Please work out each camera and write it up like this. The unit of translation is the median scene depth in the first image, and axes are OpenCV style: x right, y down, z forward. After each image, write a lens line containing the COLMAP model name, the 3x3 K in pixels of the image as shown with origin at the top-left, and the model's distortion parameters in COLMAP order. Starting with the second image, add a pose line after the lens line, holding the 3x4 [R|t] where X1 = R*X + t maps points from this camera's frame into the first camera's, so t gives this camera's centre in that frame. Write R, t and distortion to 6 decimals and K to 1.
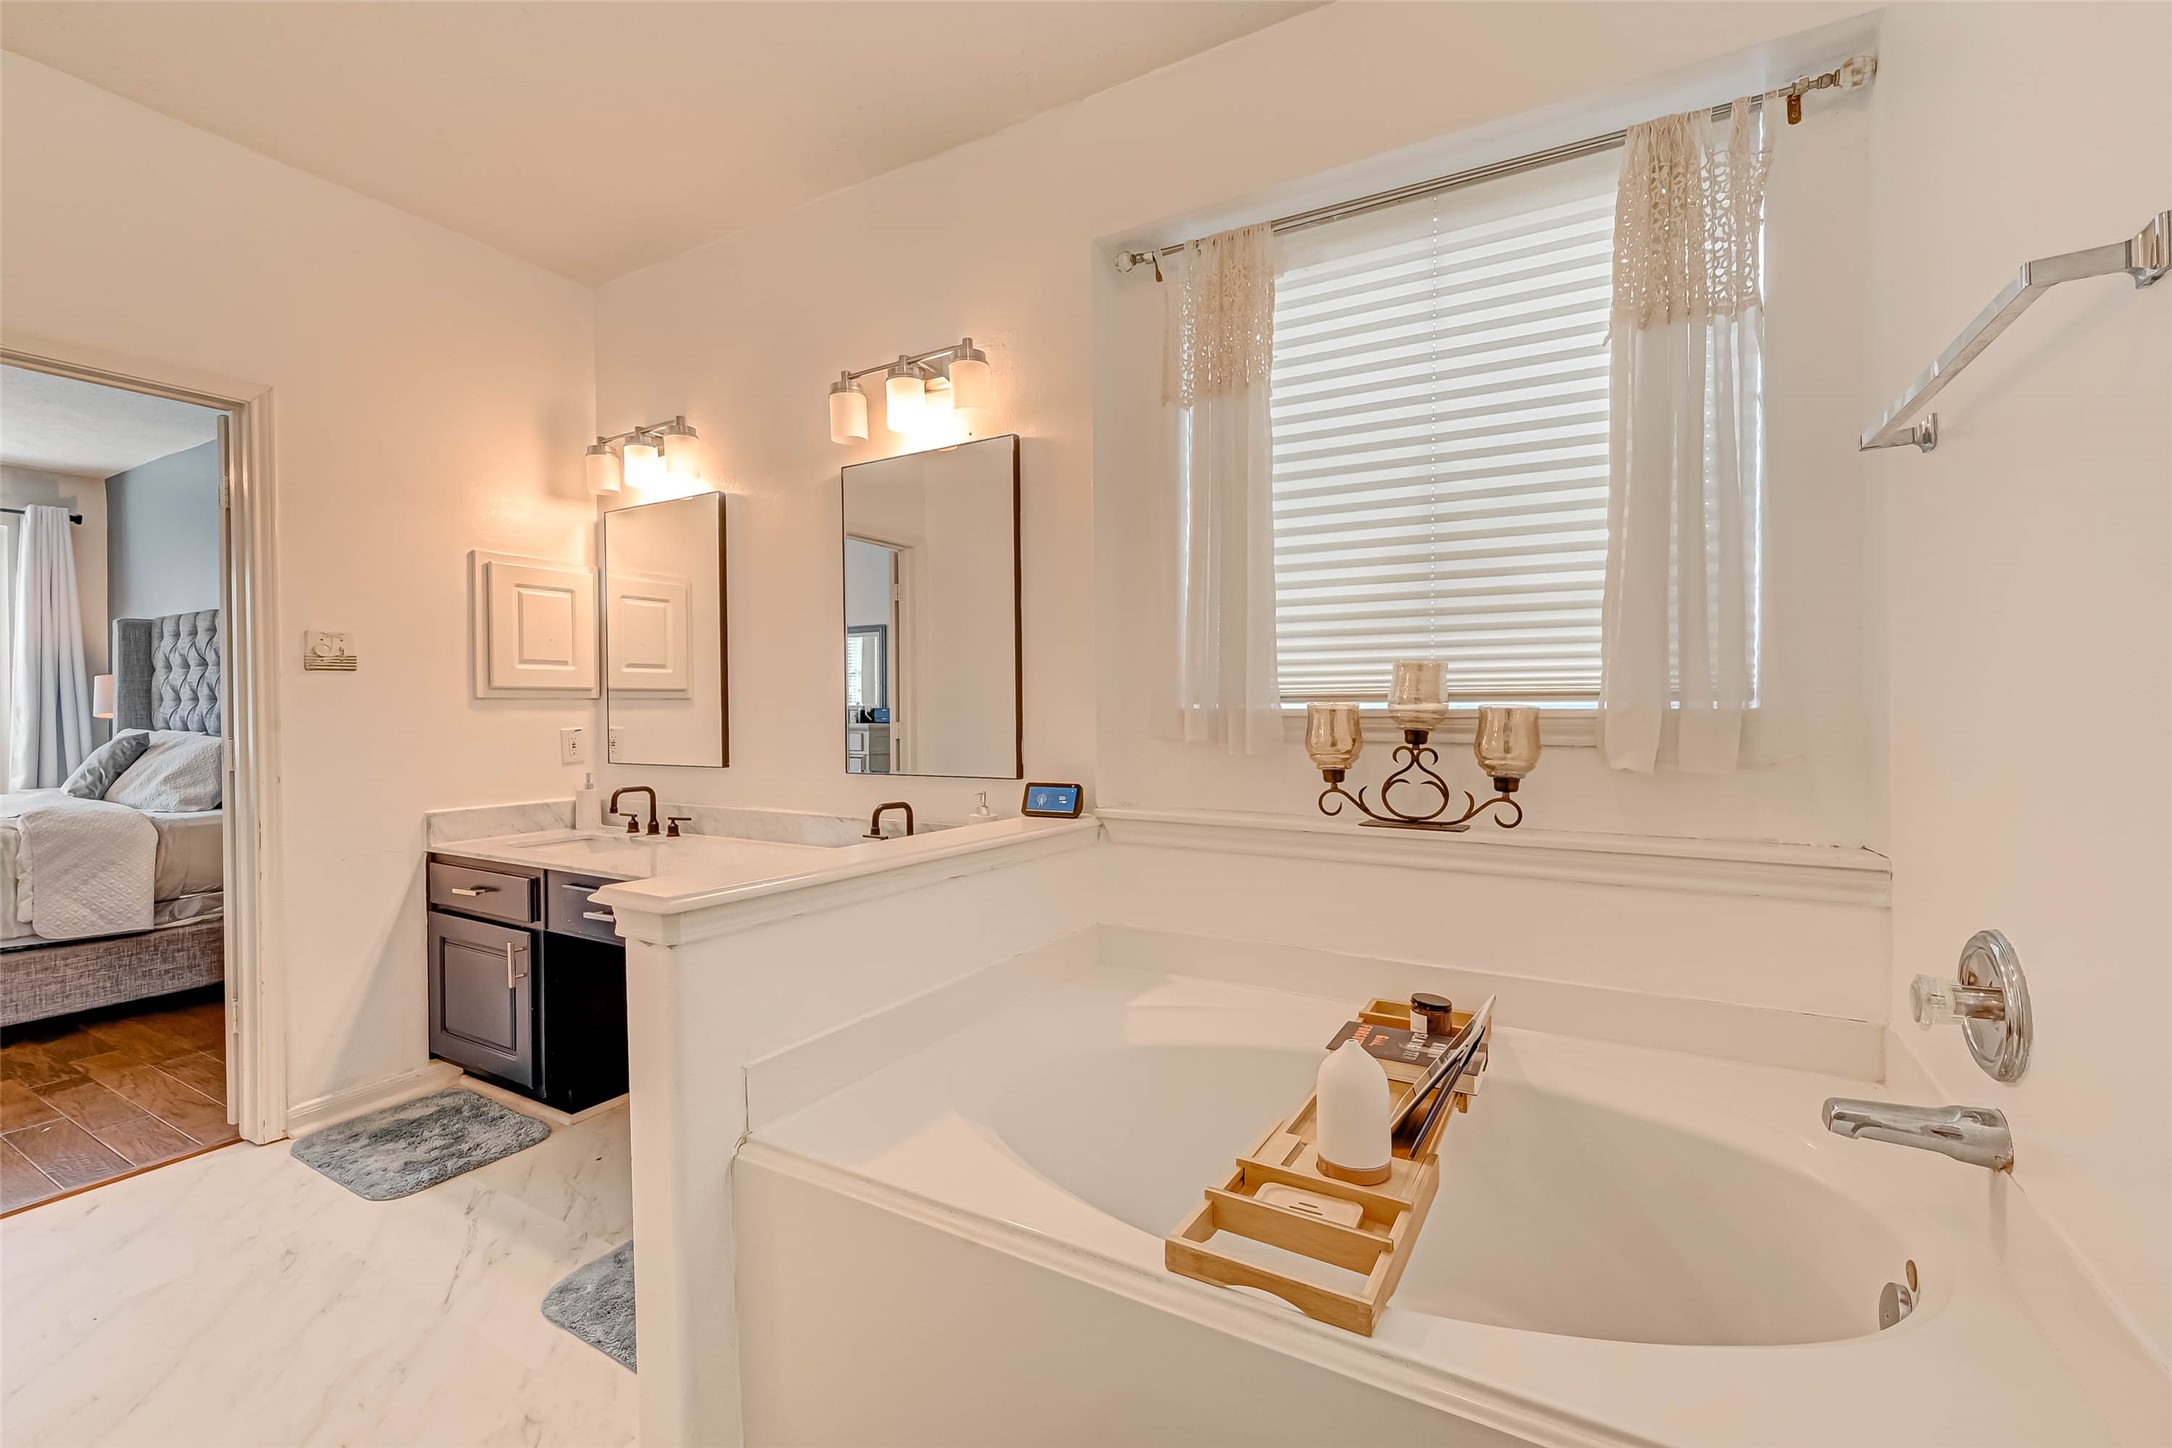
lens RADIAL K [[878.4, 0, 1076.5], [0, 878.4, 726.3], [0, 0, 1]] dist [-0.000050, 0.000141]
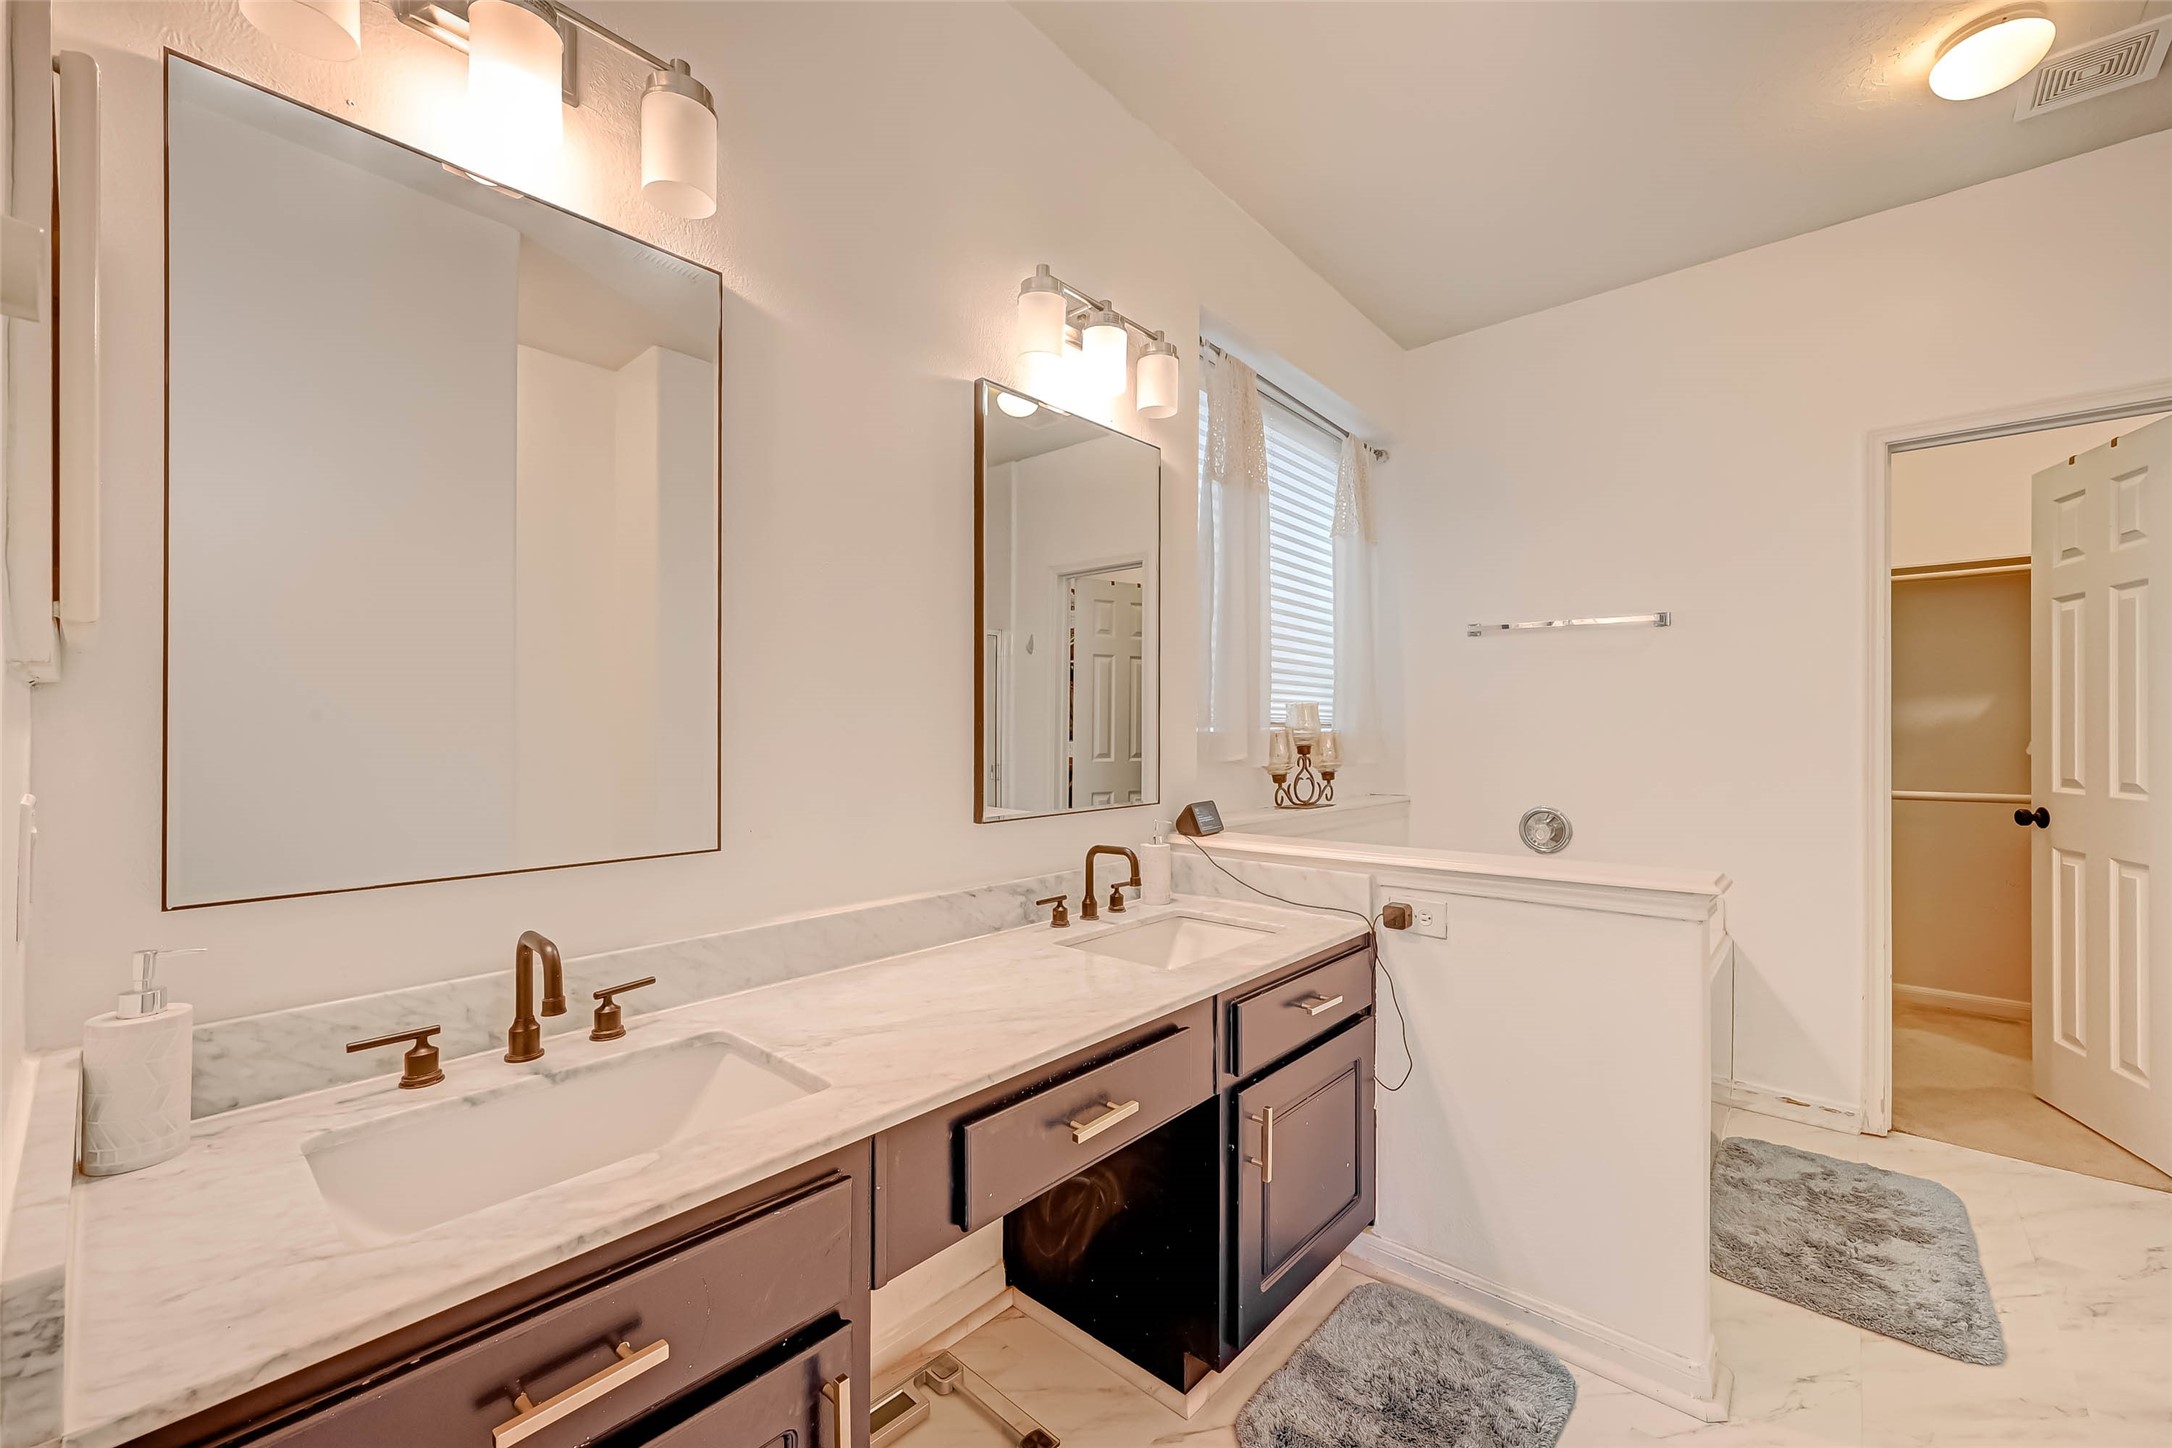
lens RADIAL K [[878.4, 0, 1076.5], [0, 878.4, 726.3], [0, 0, 1]] dist [-0.000050, 0.000141]
pose [[0.202117, 0.007376, 0.979334, -1.189138], [0.012355, 0.999873, -0.010080, -0.019494], [-0.979284, 0.014137, 0.202000, 1.020536]]
